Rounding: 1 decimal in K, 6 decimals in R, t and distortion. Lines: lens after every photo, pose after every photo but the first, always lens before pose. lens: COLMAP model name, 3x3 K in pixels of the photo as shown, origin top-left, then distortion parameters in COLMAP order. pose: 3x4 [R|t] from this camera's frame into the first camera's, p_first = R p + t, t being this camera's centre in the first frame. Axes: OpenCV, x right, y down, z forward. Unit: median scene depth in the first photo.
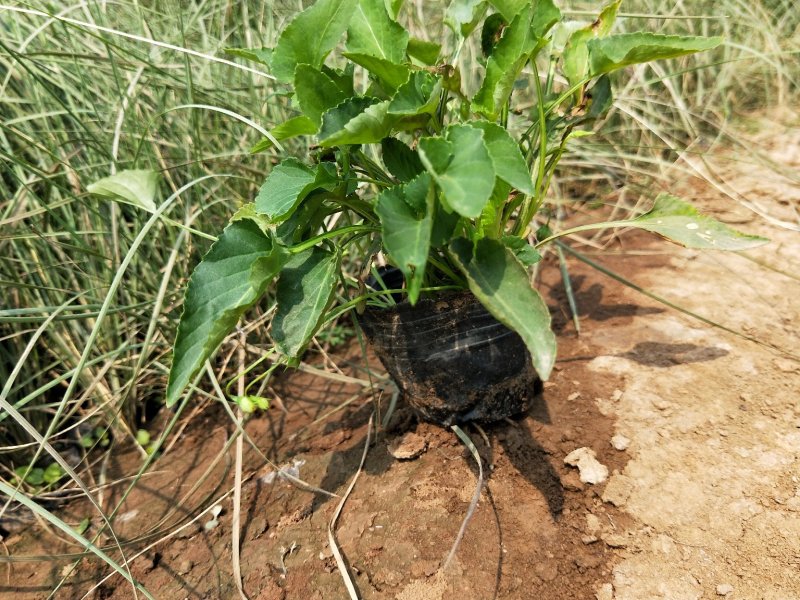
lens RADIAL K [[692.8, 0, 400.0], [0, 692.8, 300.0], [0, 0, 1]] dist [0.006384, -0.193902]
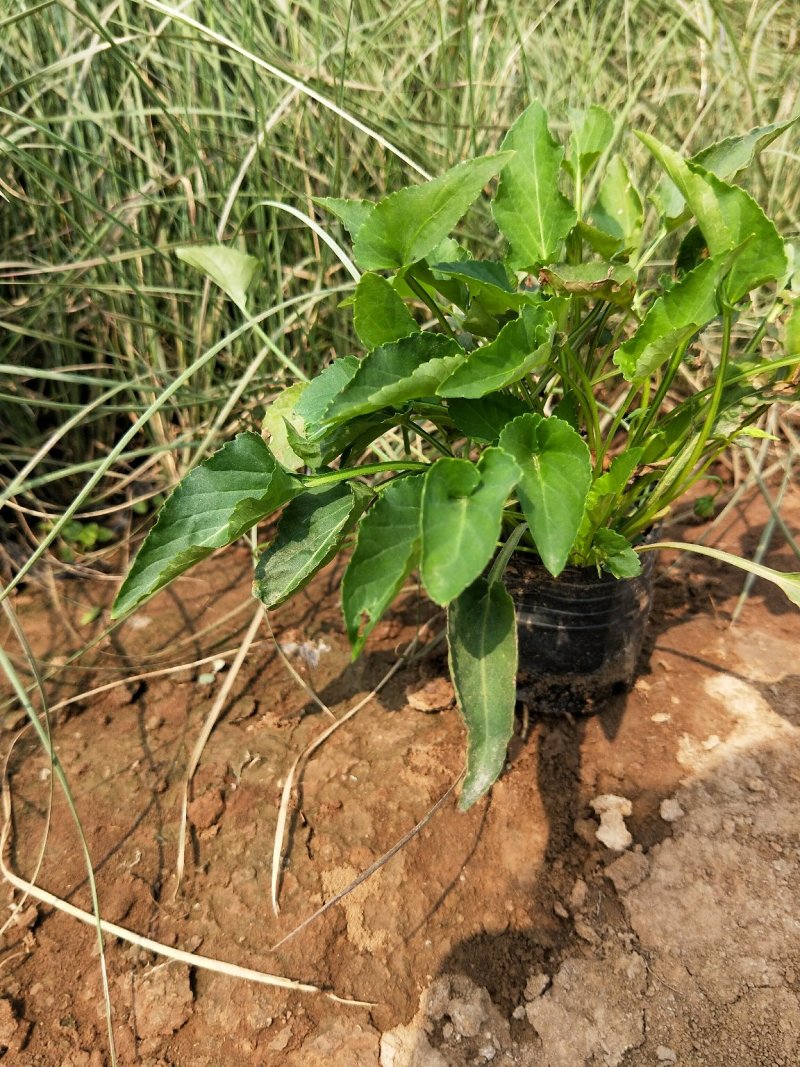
lens RADIAL K [[924.0, 0, 400.0], [0, 924.0, 533.5], [0, 0, 1]] dist [0.006384, -0.193902]
pose [[0.908833, 0.358602, -0.213138, 0.147931], [-0.297850, 0.915537, 0.270329, -0.258401], [0.292076, -0.182201, 0.938879, 0.003527]]
